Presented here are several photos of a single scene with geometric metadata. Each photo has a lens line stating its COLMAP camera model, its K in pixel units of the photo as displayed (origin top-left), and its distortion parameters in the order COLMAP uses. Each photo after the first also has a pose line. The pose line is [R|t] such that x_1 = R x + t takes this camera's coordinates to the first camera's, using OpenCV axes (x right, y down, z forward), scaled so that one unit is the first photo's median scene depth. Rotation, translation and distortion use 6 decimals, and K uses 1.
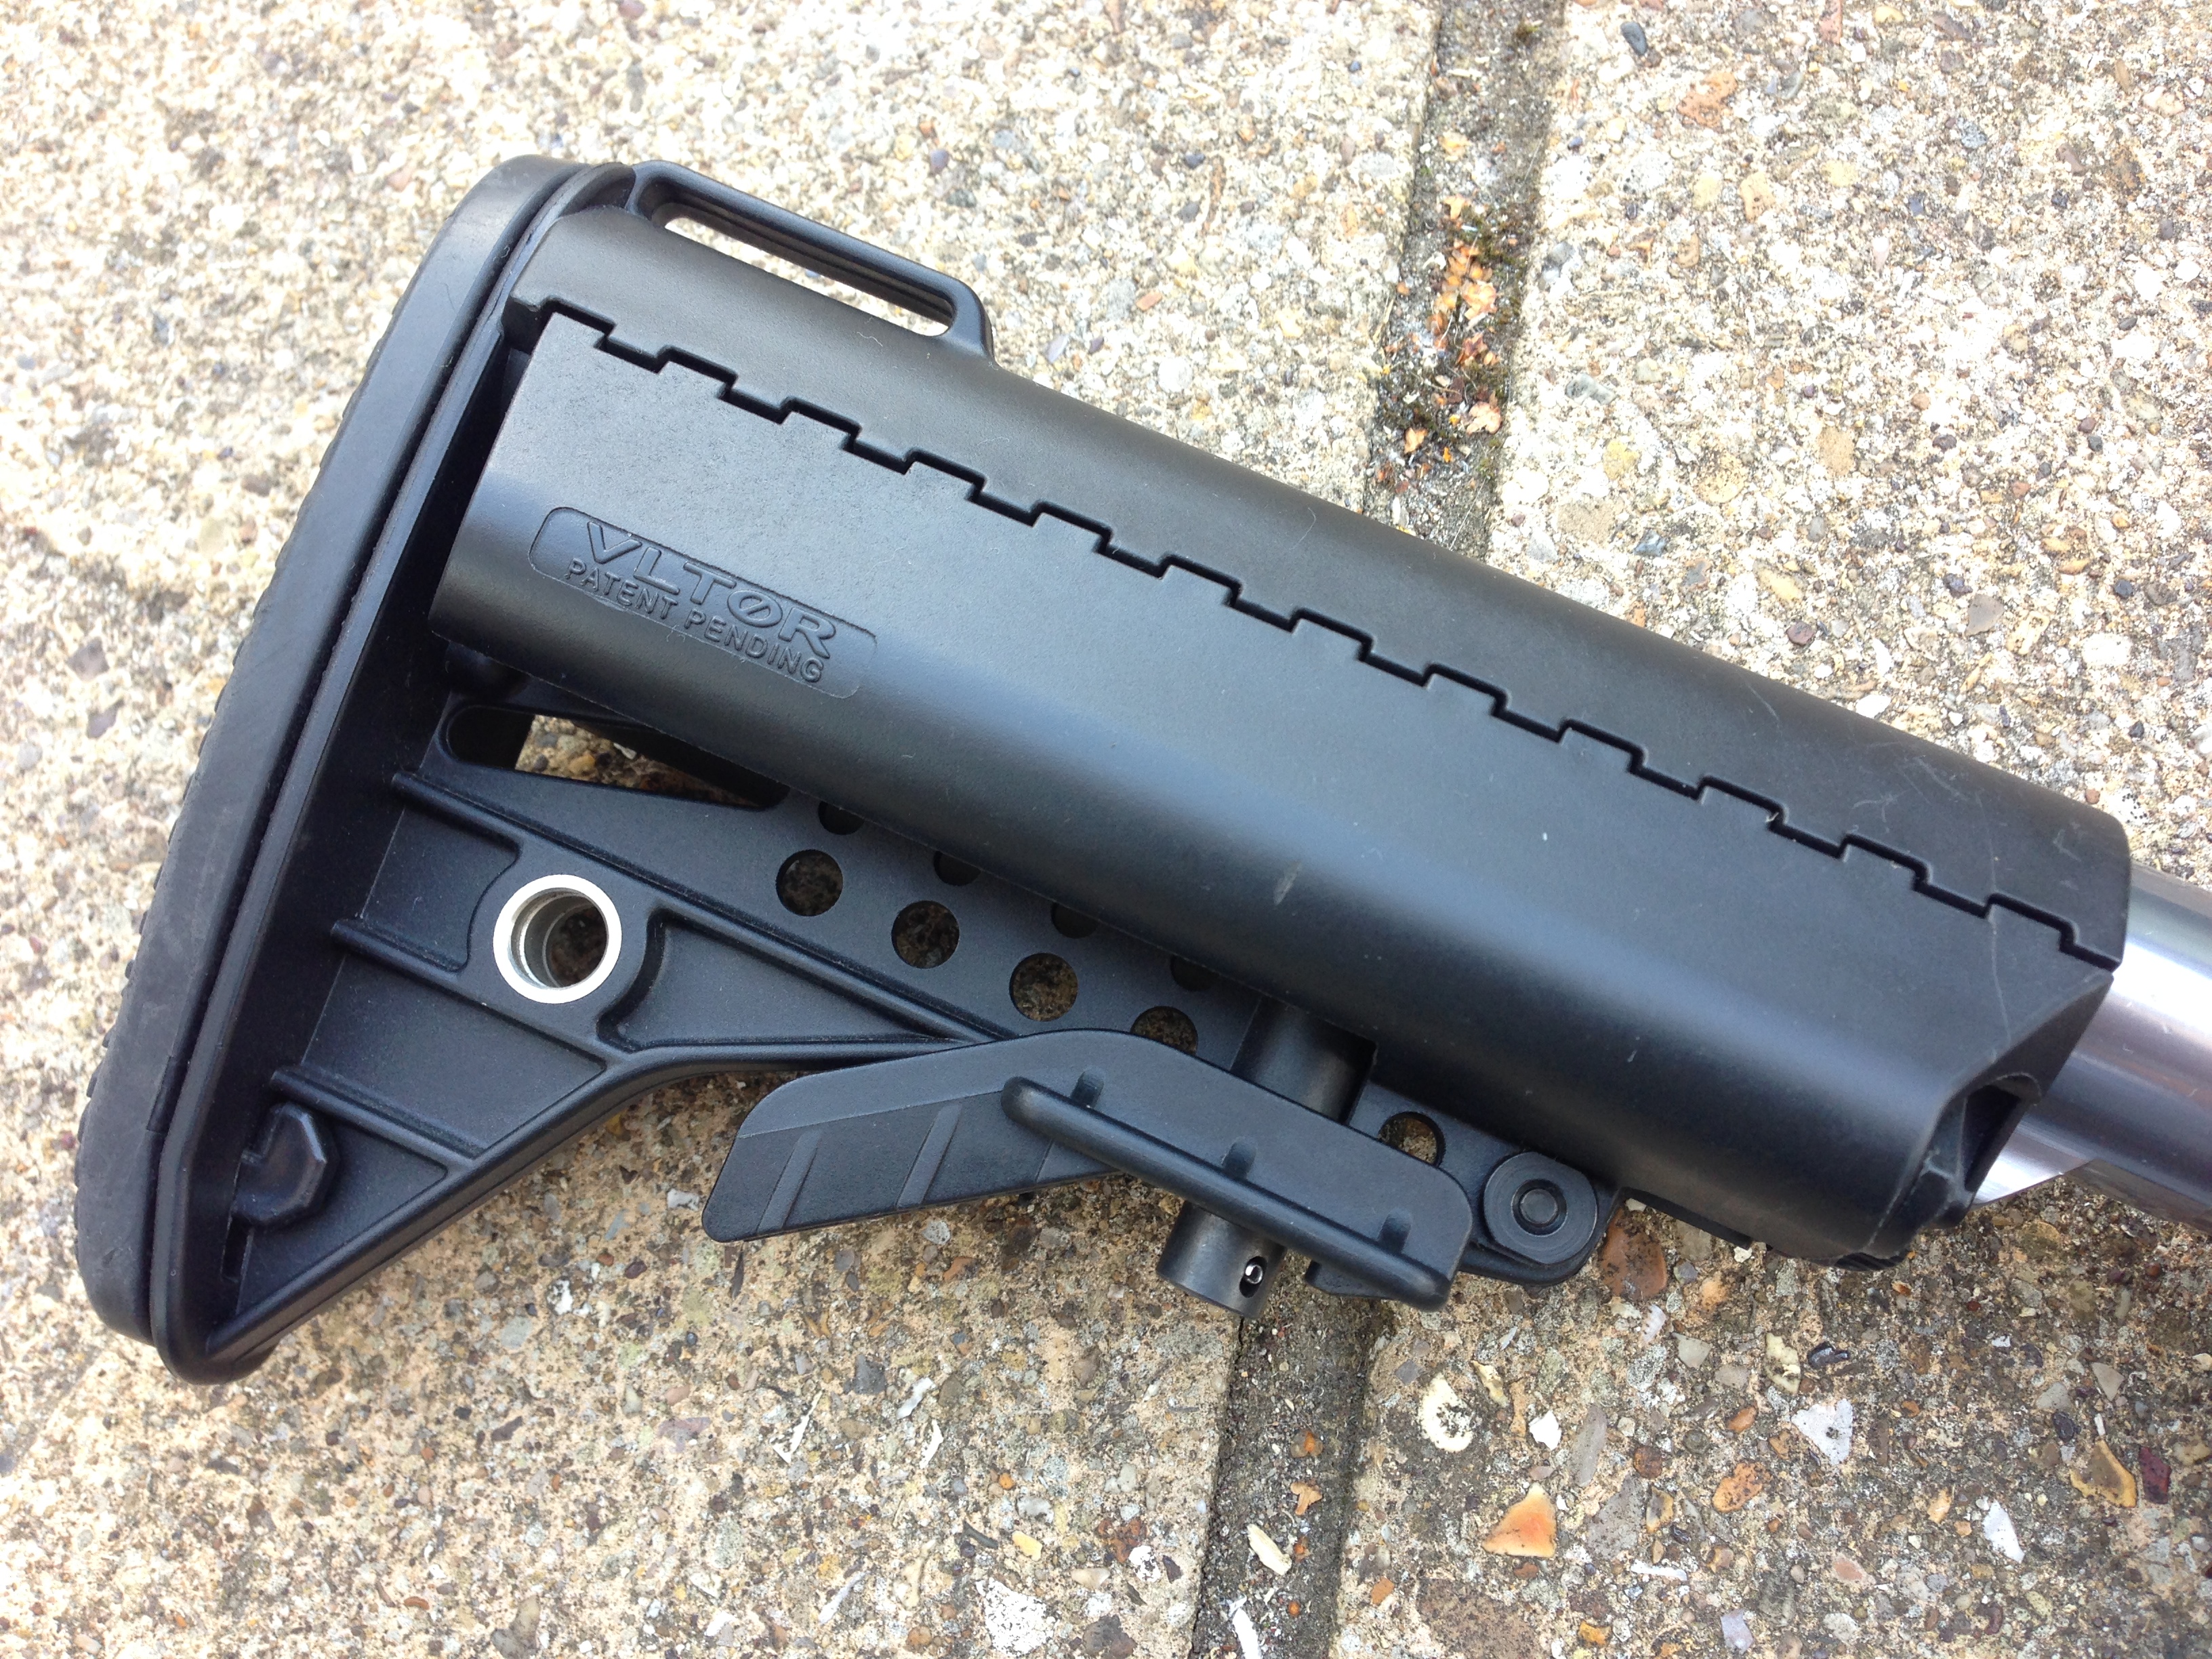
lens RADIAL K [[1979.2, 0, 1095.7], [0, 1979.2, 835.1], [0, 0, 1]] dist [0.141680, -0.265890]
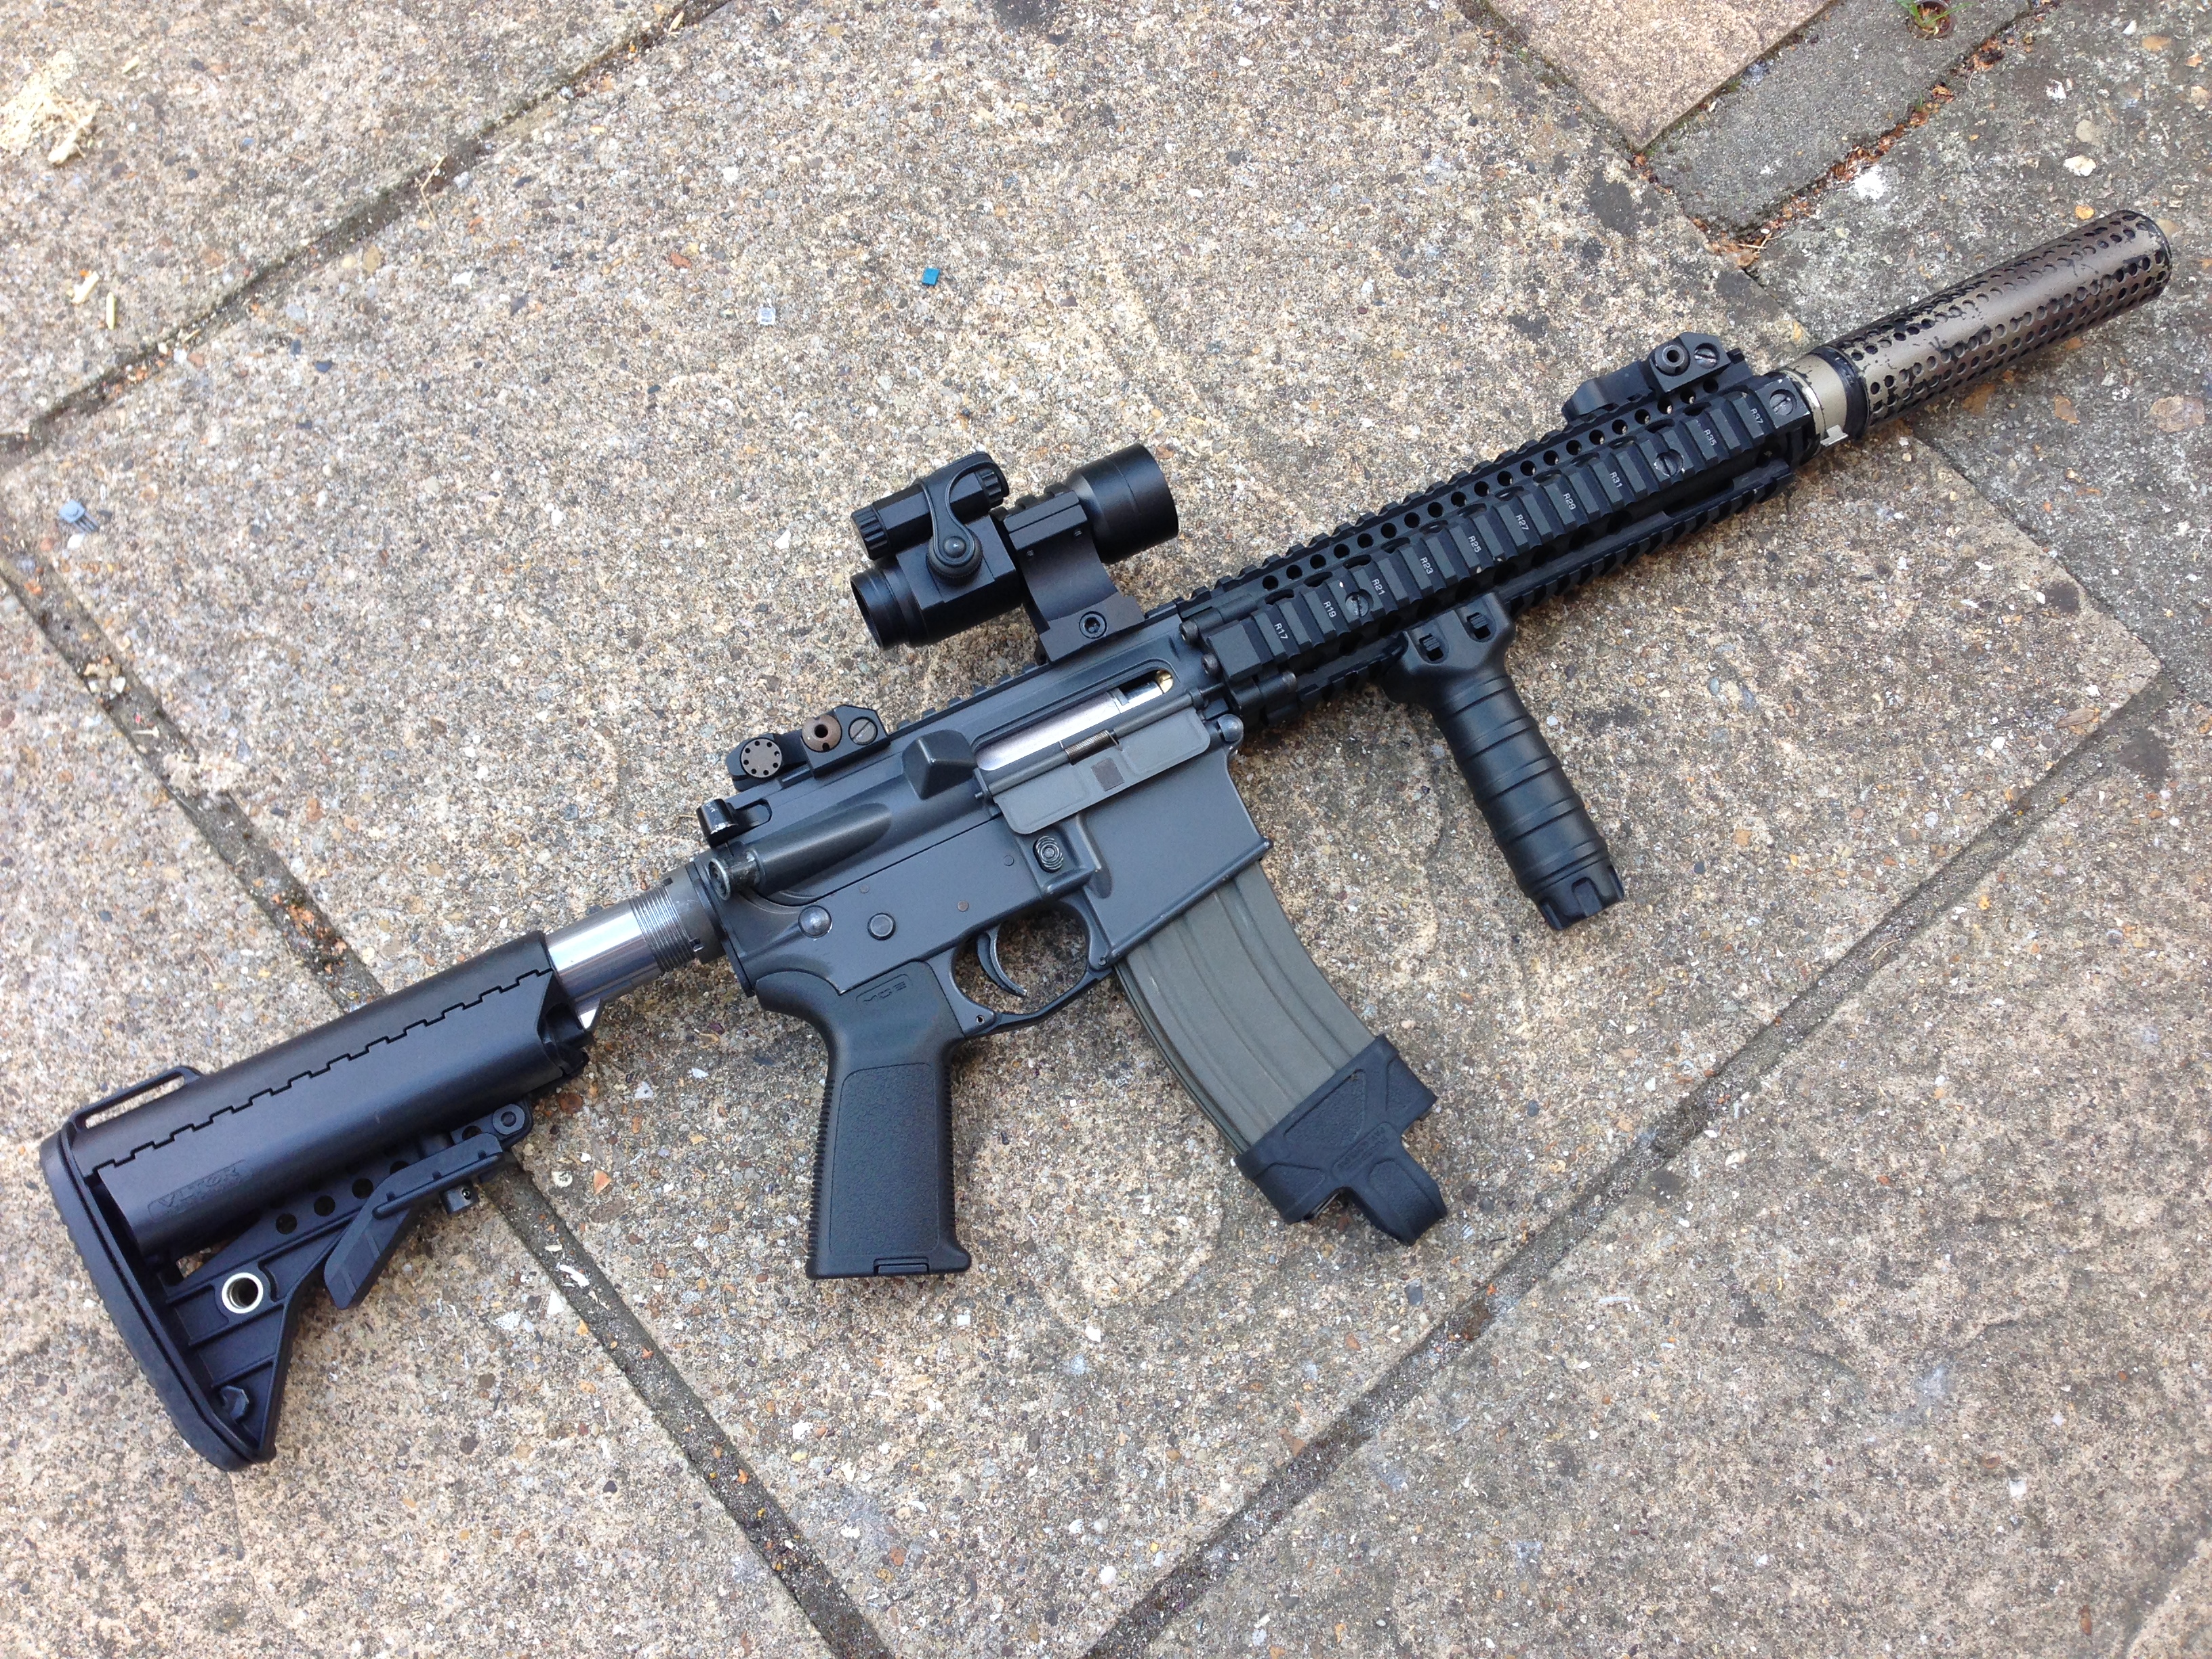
lens RADIAL K [[1979.2, 0, 1095.7], [0, 1979.2, 835.1], [0, 0, 1]] dist [0.141680, -0.265890]
pose [[0.628798, -0.728469, 0.271929, 0.225673], [0.731257, 0.672896, 0.111688, 0.171704], [-0.264342, 0.128621, 0.955814, -2.271188]]
